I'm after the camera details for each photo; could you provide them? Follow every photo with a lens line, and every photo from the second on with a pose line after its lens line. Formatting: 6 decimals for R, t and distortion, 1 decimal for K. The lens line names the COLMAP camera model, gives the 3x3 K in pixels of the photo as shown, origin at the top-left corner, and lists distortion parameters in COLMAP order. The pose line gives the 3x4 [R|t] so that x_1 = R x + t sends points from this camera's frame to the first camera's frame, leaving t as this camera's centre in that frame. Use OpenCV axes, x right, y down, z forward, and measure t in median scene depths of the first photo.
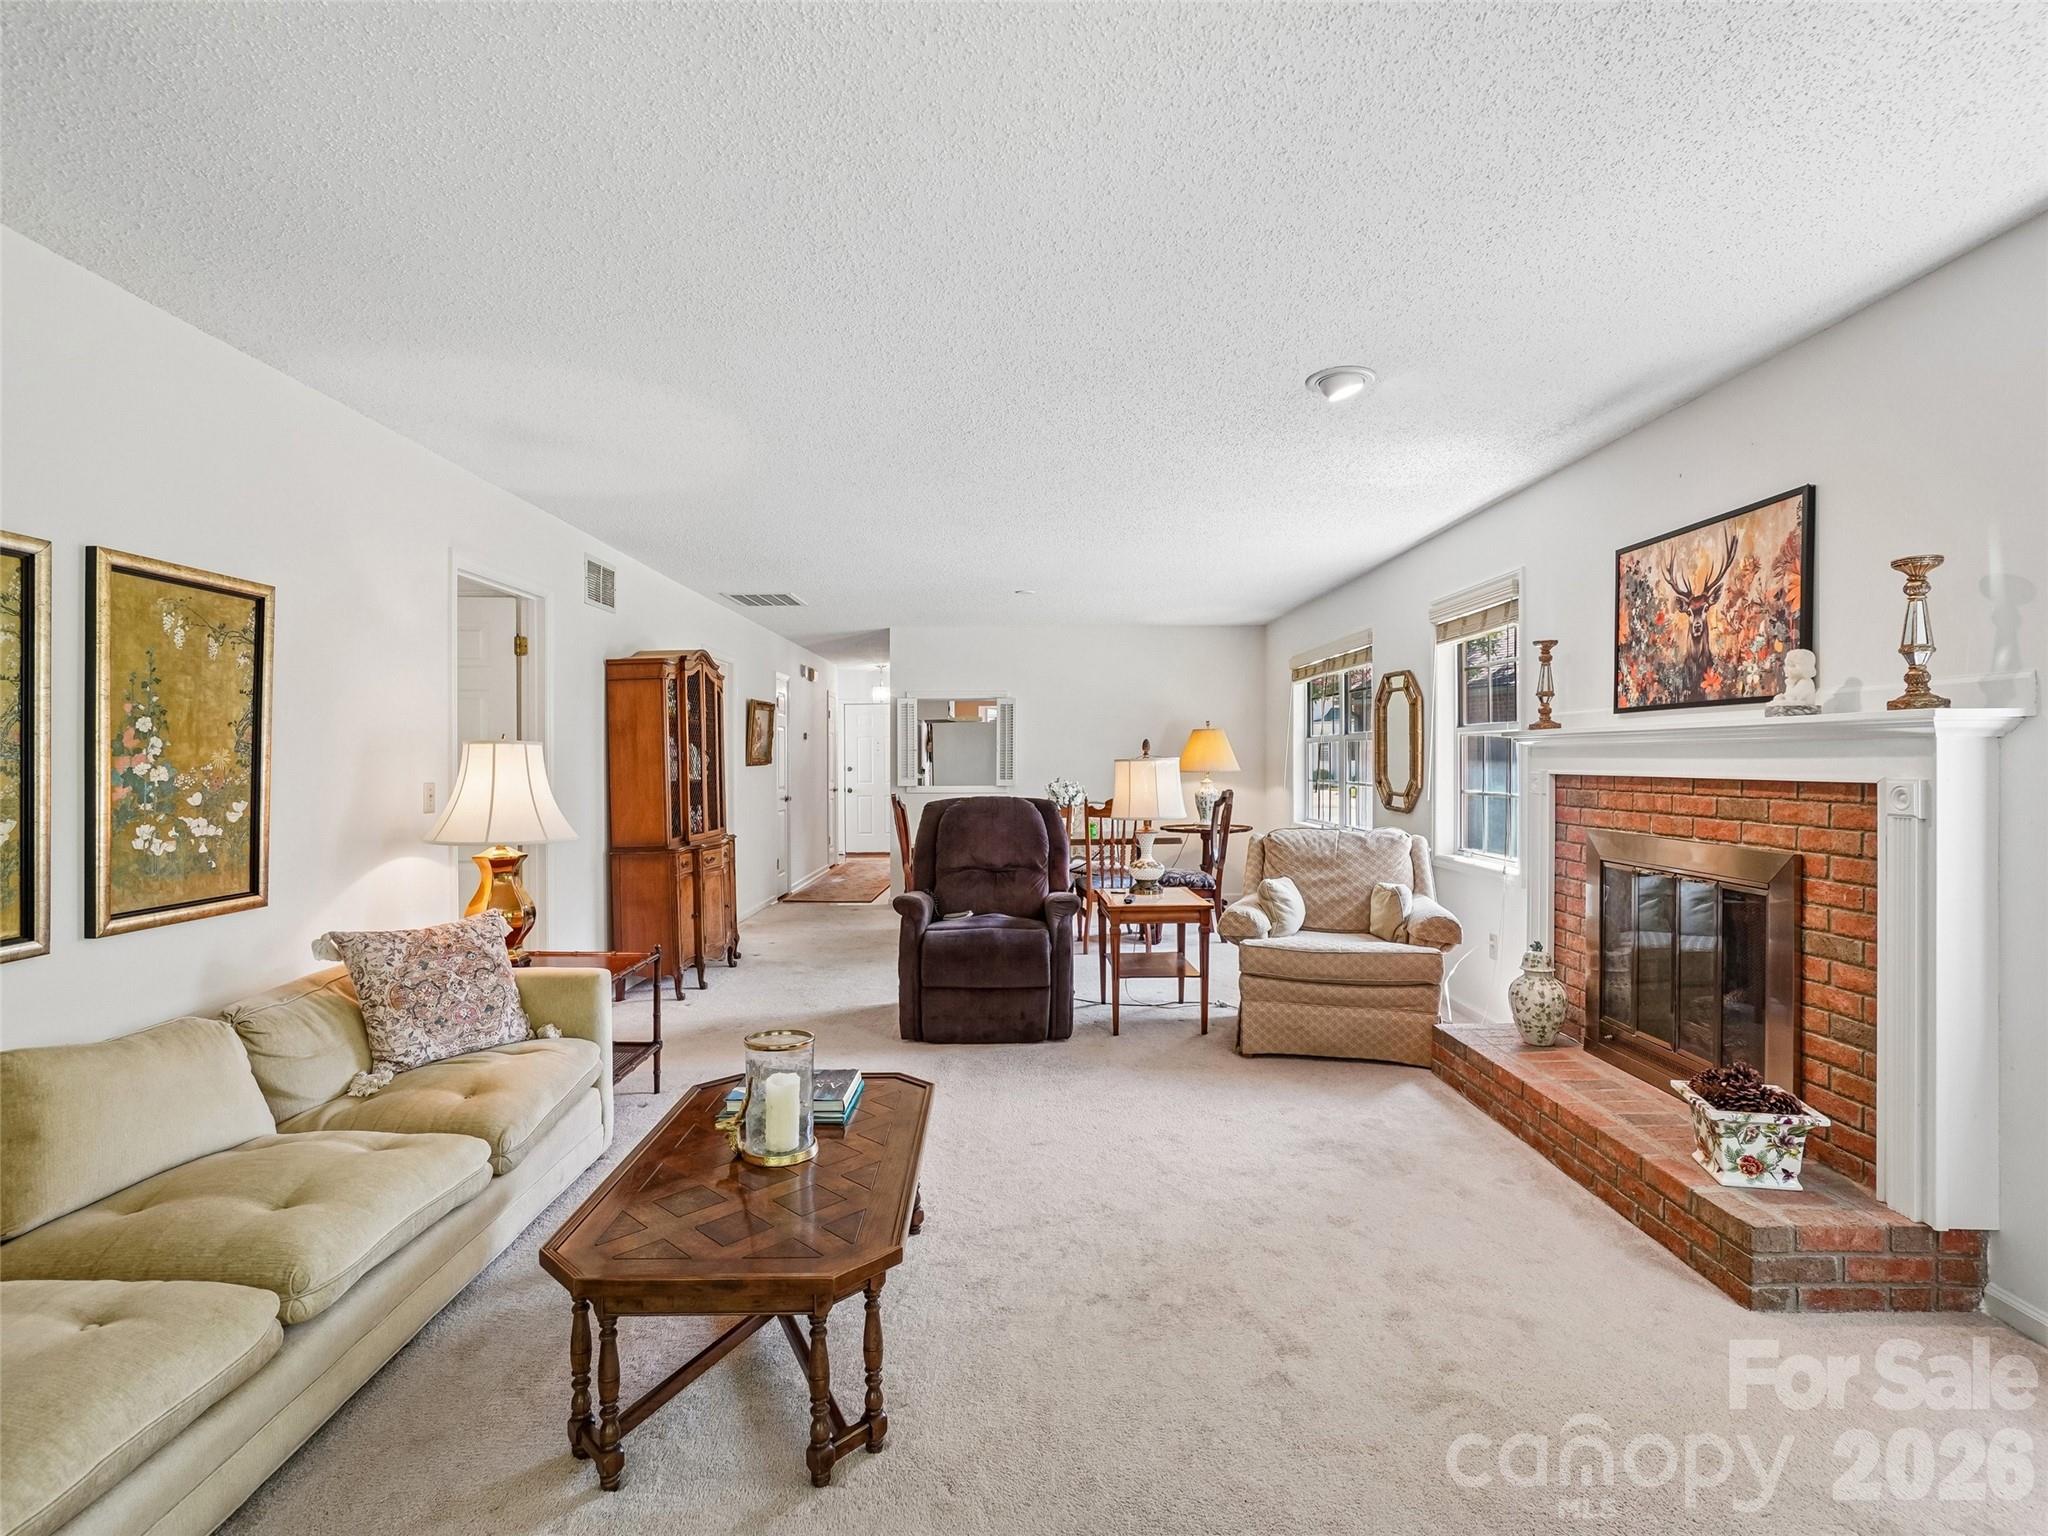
lens RADIAL K [[1013.6, 0, 1018.0], [0, 1013.6, 751.4], [0, 0, 1]] dist [-0.041134, 0.021146]
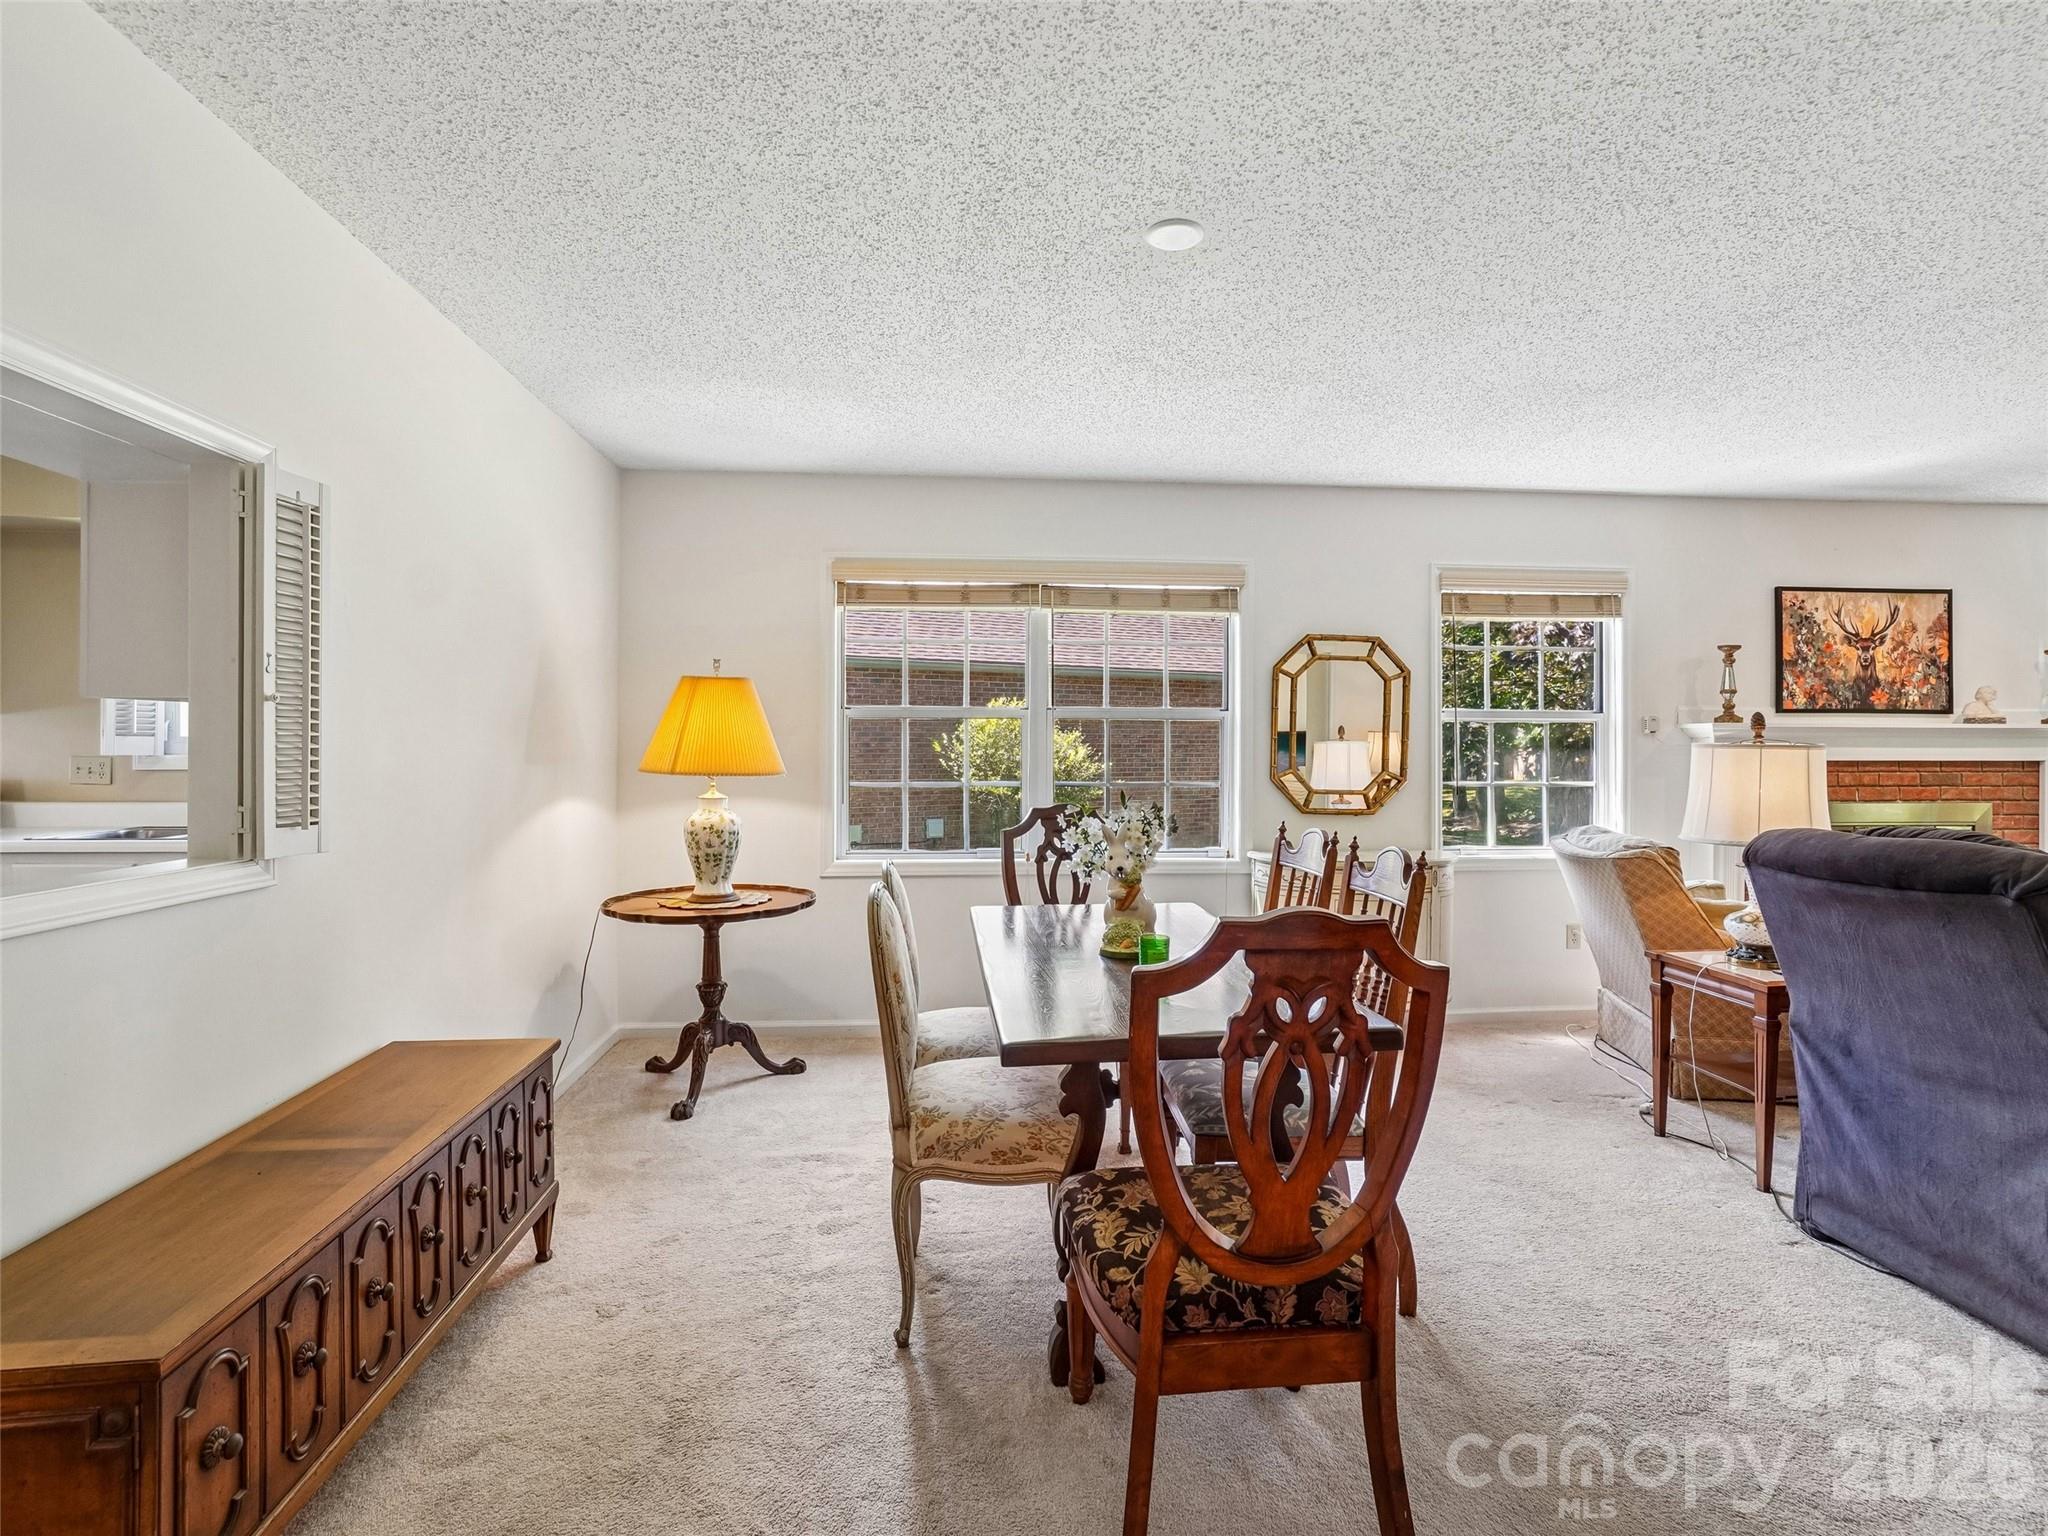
lens RADIAL K [[1013.6, 0, 1018.0], [0, 1013.6, 751.4], [0, 0, 1]] dist [-0.041134, 0.021146]
pose [[-0.073996, 0.001797, 0.997257, -0.706151], [-0.008978, 0.999957, -0.002468, 0.027793], [-0.997218, -0.009136, -0.073977, 2.397033]]
